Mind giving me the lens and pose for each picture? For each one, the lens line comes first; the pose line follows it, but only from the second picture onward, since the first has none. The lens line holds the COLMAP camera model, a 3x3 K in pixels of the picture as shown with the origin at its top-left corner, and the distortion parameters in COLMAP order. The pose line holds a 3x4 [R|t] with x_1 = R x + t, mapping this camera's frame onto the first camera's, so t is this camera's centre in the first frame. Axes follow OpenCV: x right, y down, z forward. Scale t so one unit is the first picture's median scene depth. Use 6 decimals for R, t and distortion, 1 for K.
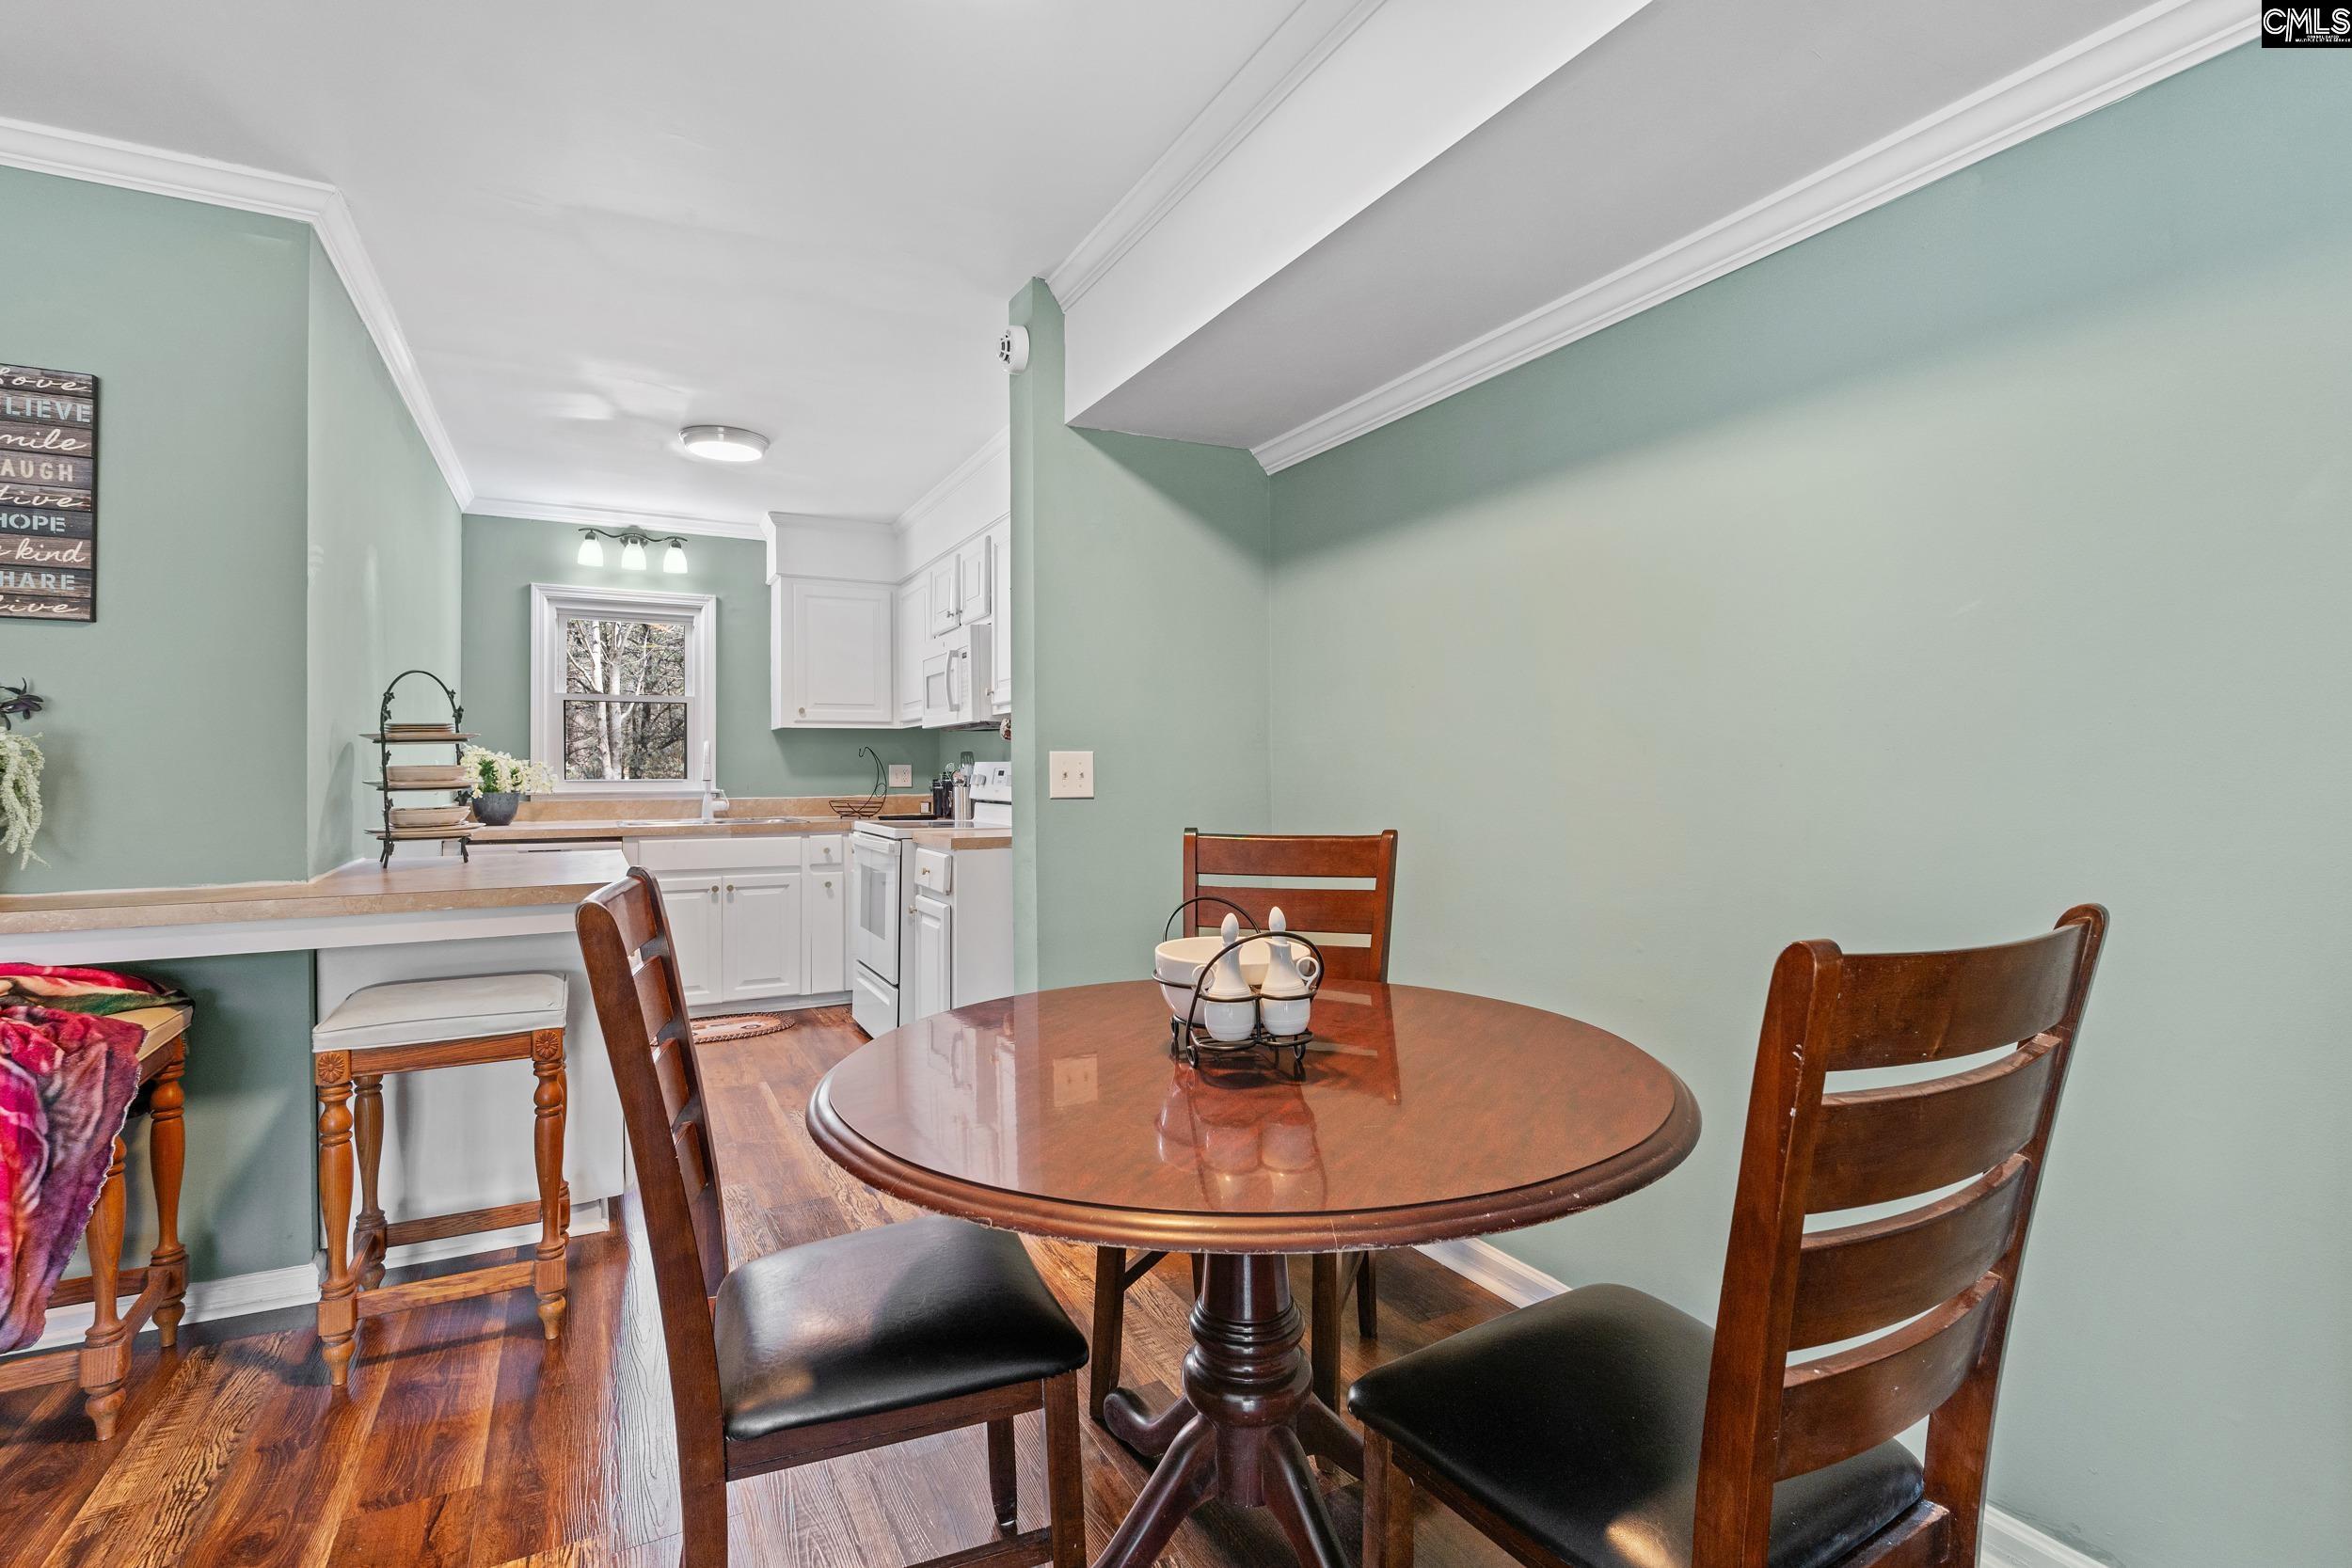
lens RADIAL K [[1063.9, 0, 1171.2], [0, 1063.9, 755.1], [0, 0, 1]] dist [-0.010290, 0.000885]
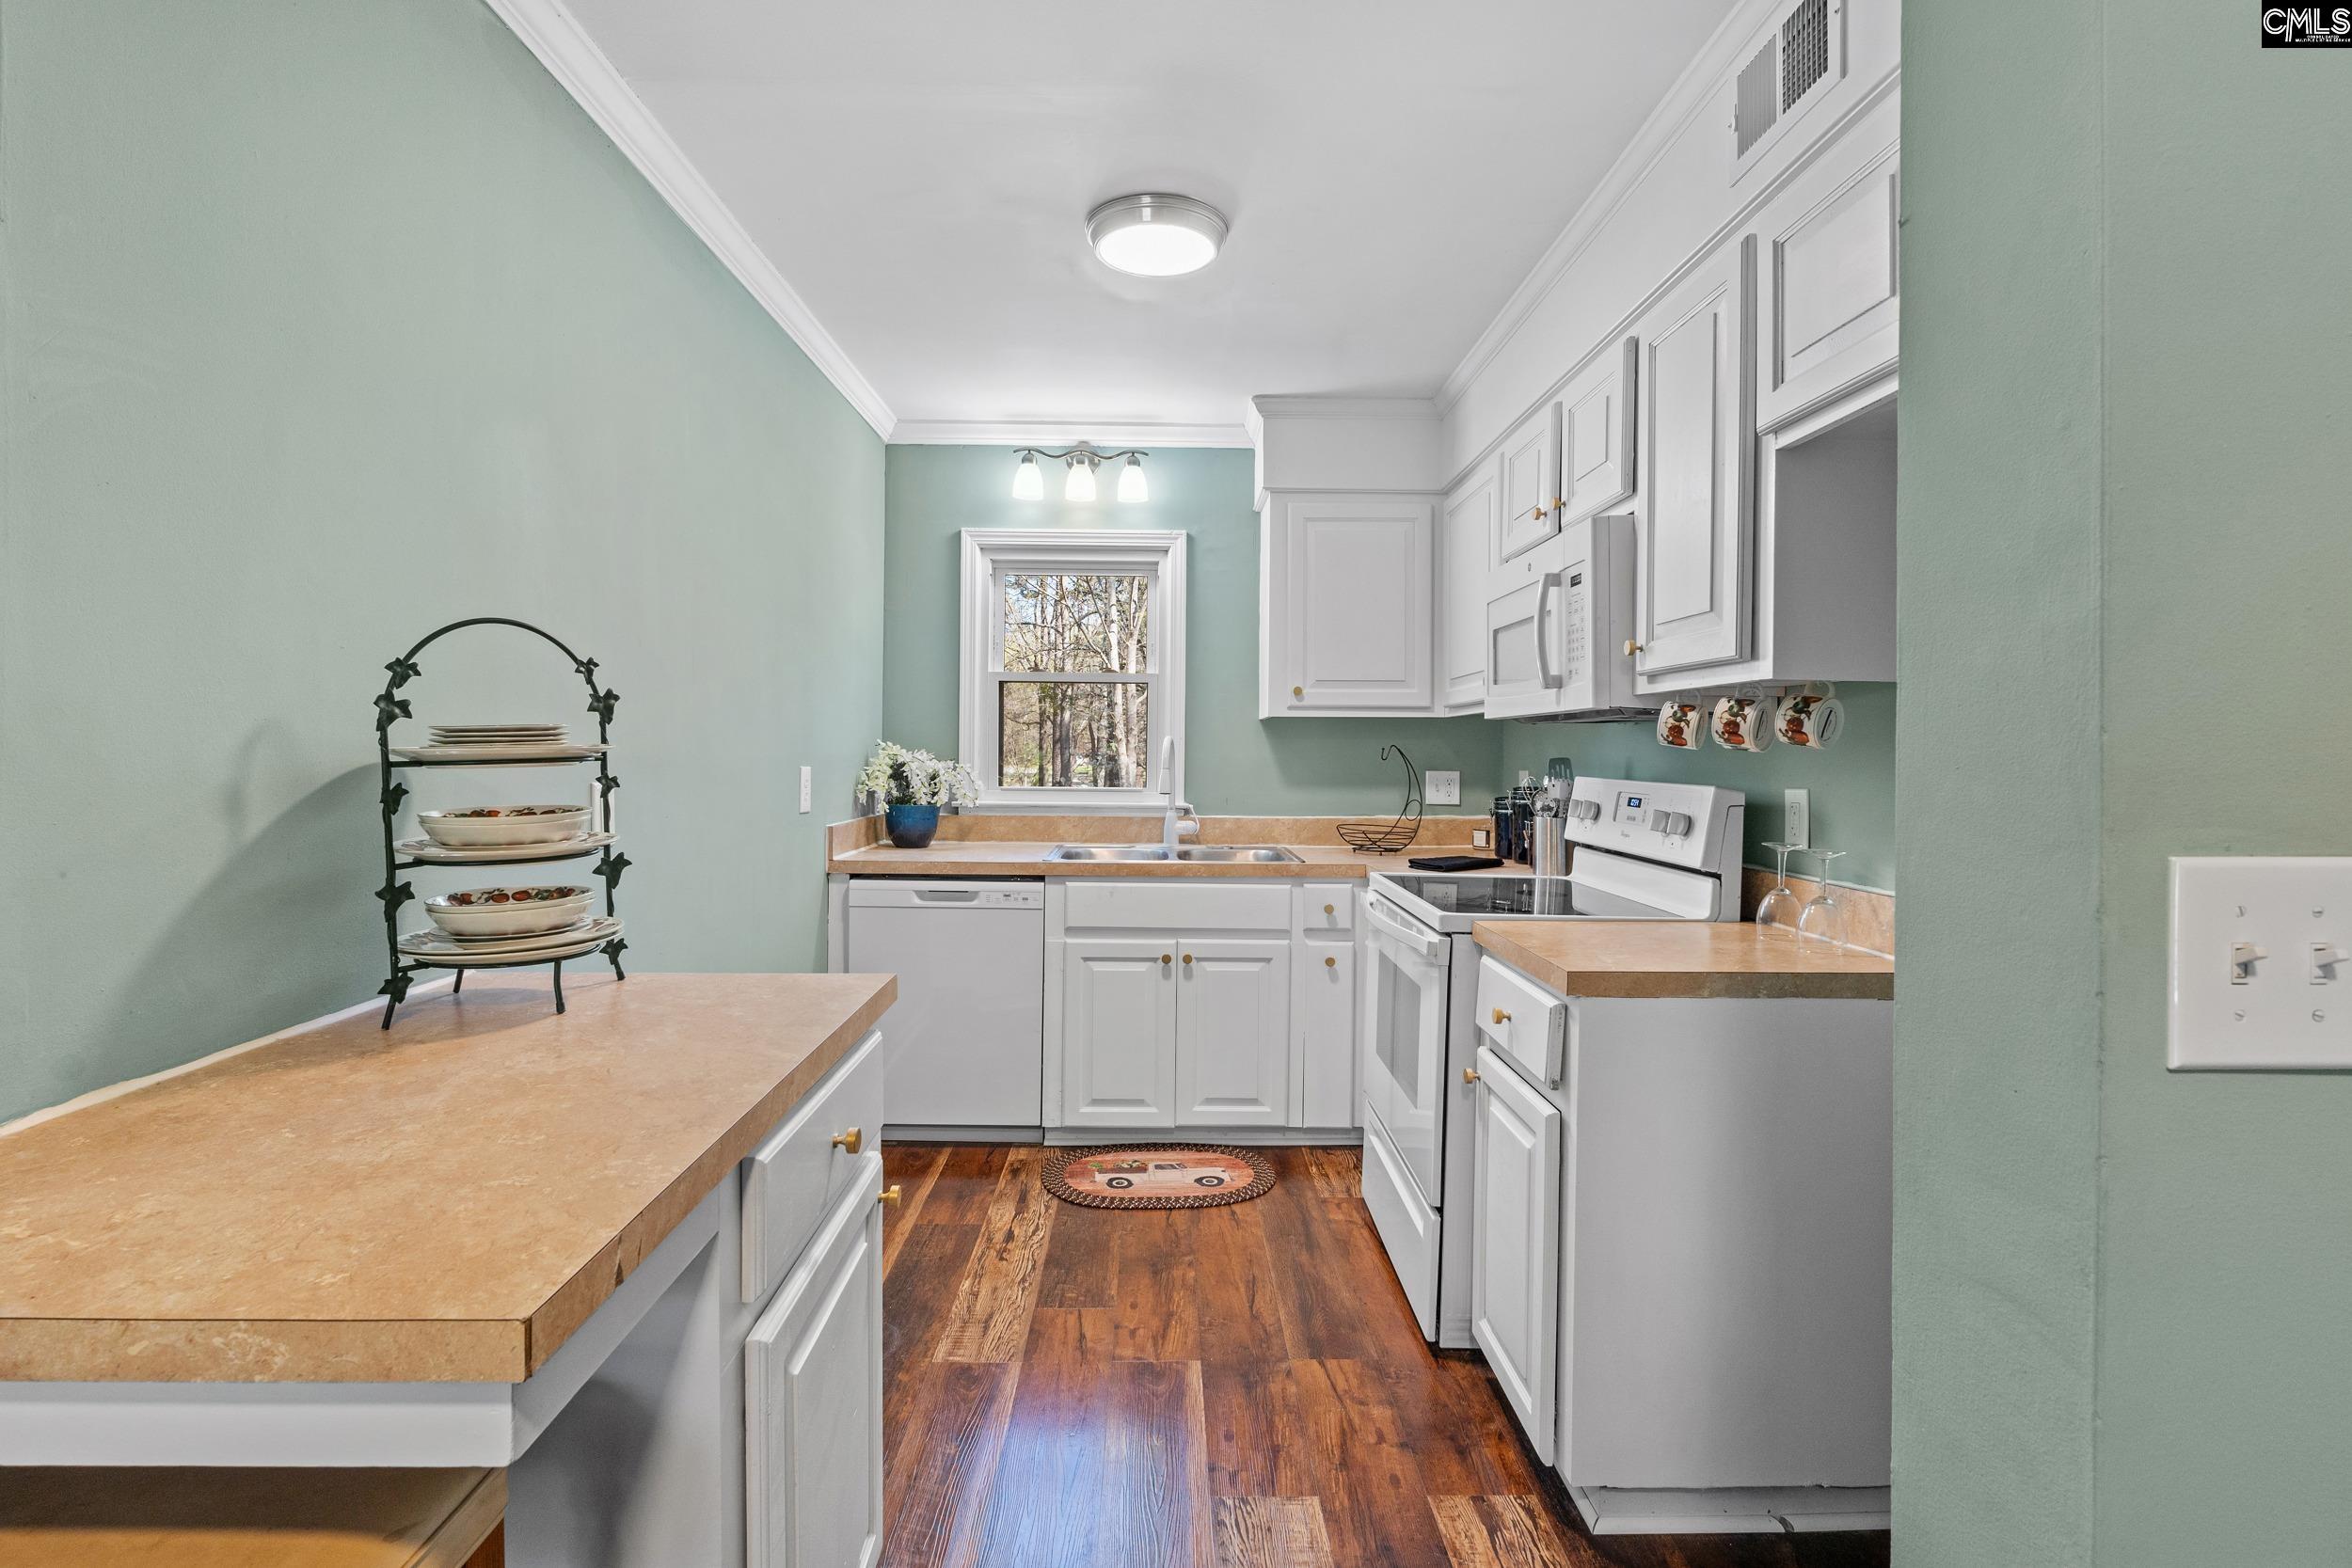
lens RADIAL K [[1063.9, 0, 1171.2], [0, 1063.9, 755.1], [0, 0, 1]] dist [-0.010290, 0.000885]
pose [[0.882519, 0.015932, -0.470006, -0.108166], [-0.007016, 0.999761, 0.020716, -0.015722], [0.470224, -0.014985, 0.882420, 0.391457]]
